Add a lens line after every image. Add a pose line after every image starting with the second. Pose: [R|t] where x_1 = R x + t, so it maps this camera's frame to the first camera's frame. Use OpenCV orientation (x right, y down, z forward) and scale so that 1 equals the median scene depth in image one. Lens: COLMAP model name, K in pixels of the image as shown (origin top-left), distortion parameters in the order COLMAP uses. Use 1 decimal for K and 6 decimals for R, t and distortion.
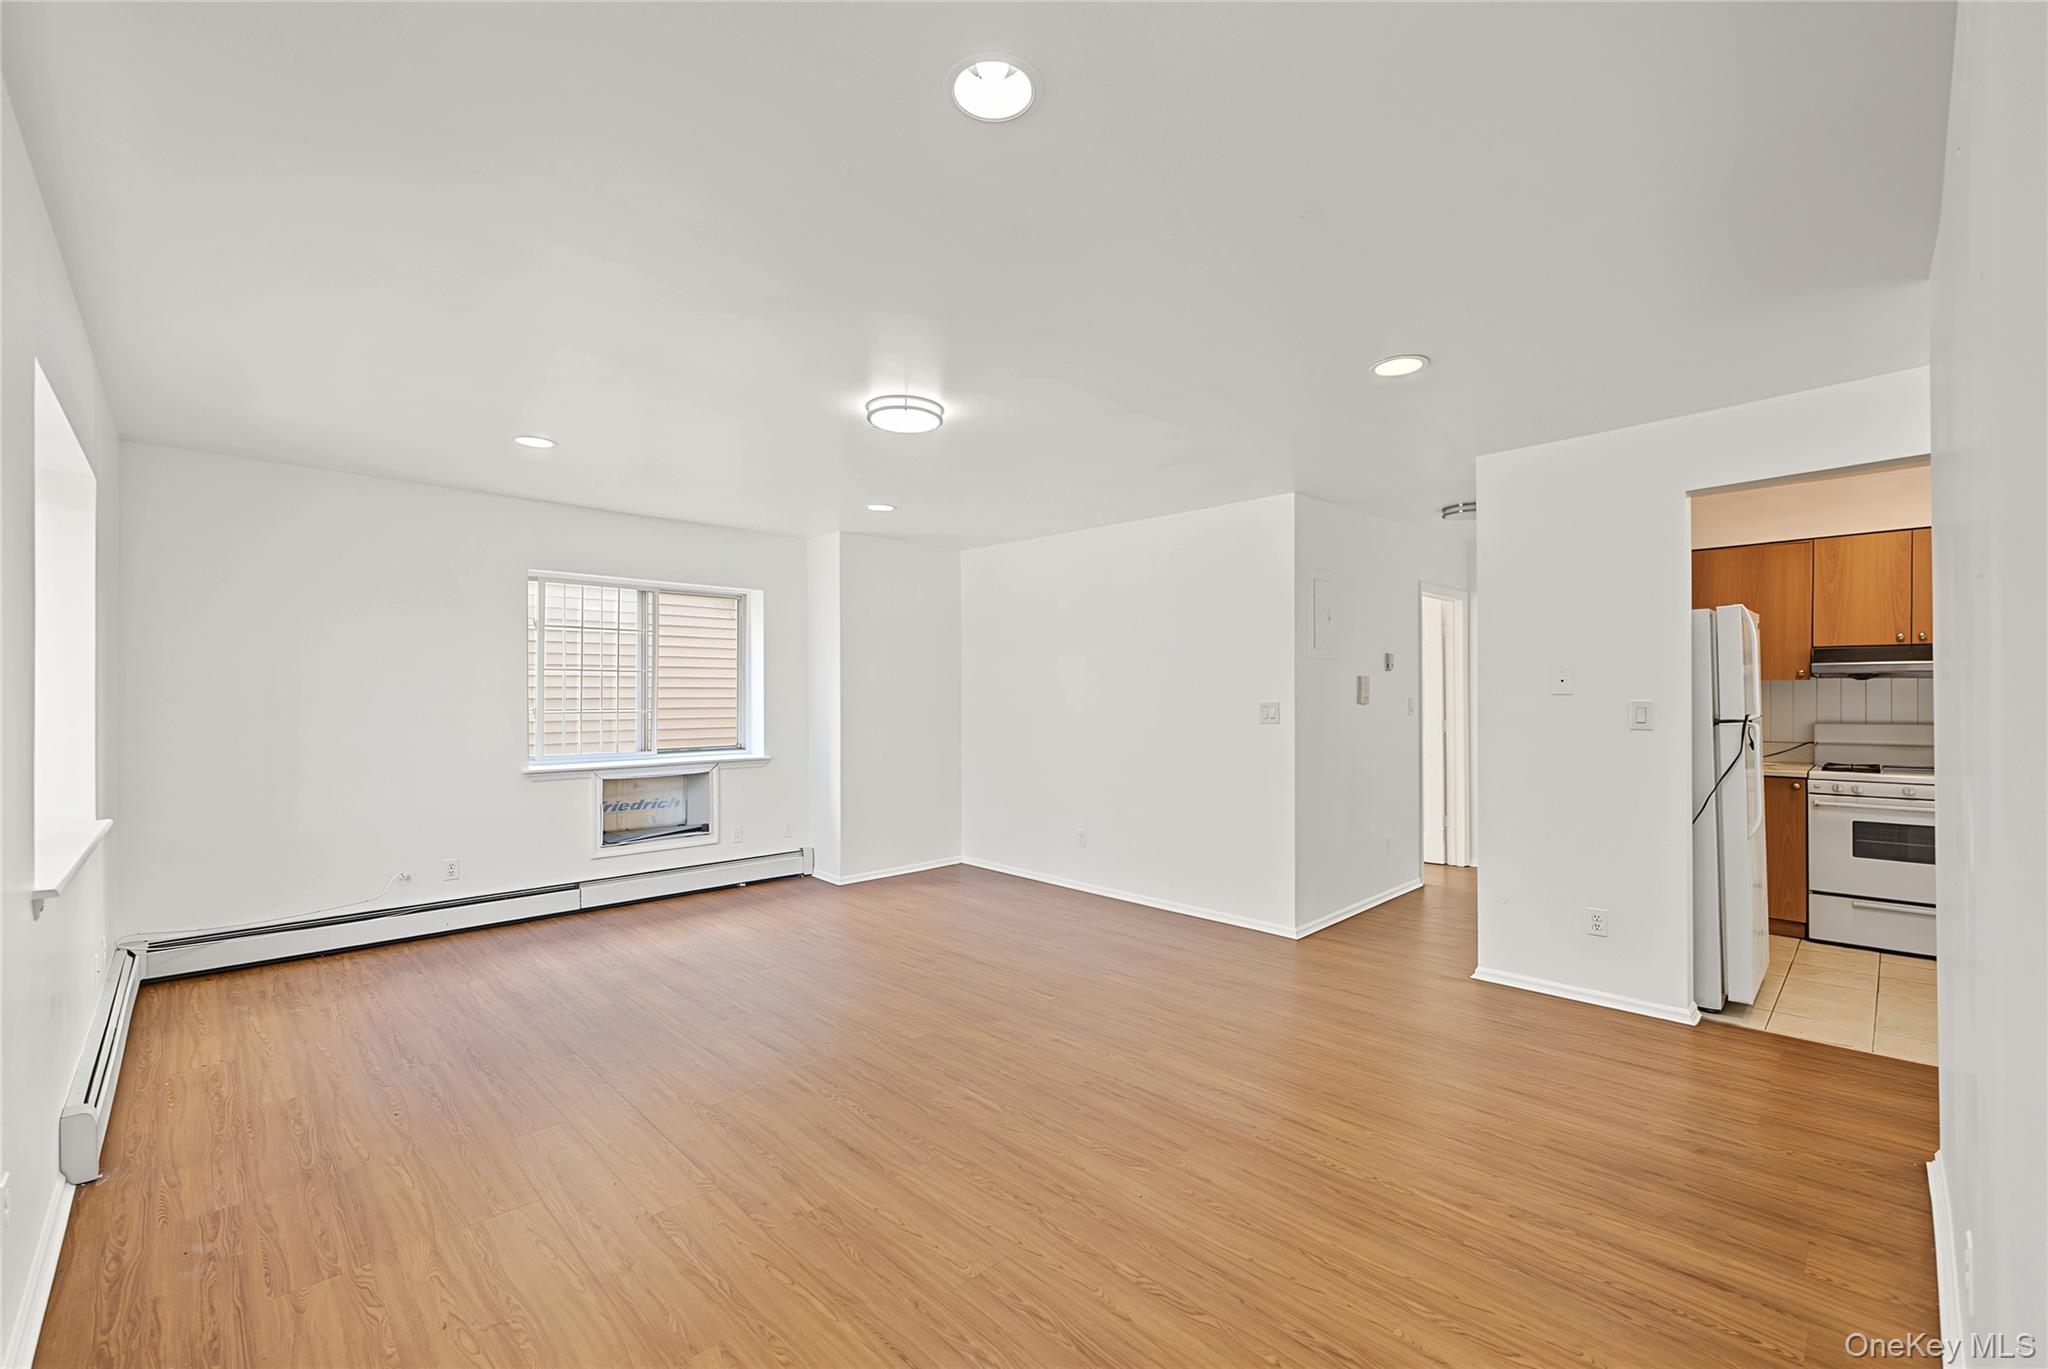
lens RADIAL K [[827.4, 0, 1025.9], [0, 827.4, 695.0], [0, 0, 1]] dist [0.000321, -0.000773]
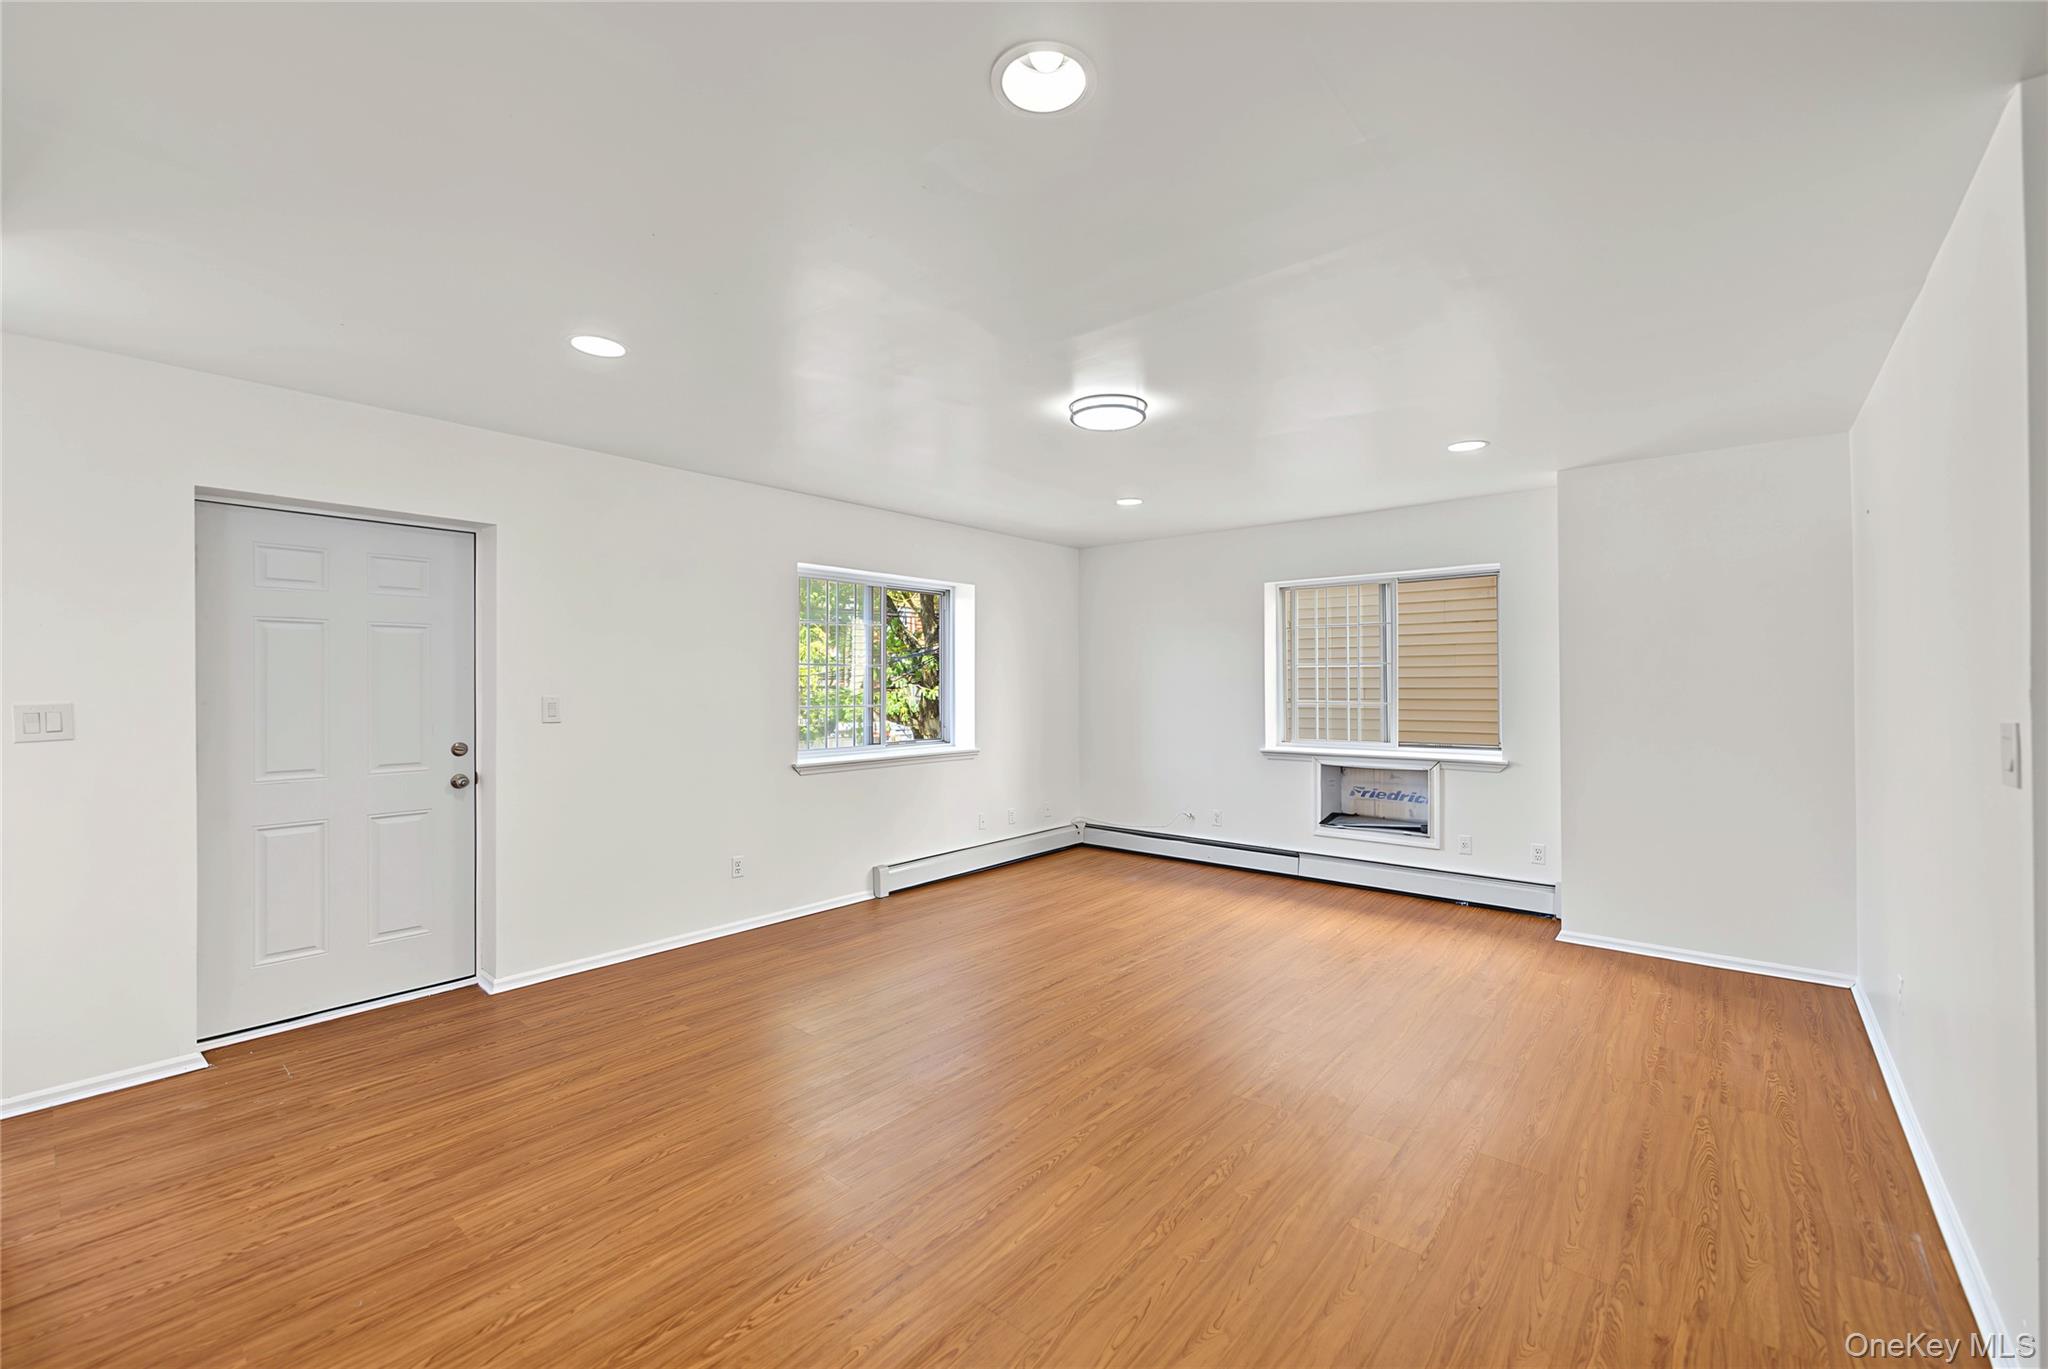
lens RADIAL K [[827.4, 0, 1043.6], [0, 827.4, 686.9], [0, 0, 1]] dist [0.000321, -0.000773]
pose [[0.105083, 0.004512, -0.994453, 0.601503], [0.003486, 0.999982, 0.004906, -0.006371], [0.994457, -0.003983, 0.105065, 0.594351]]
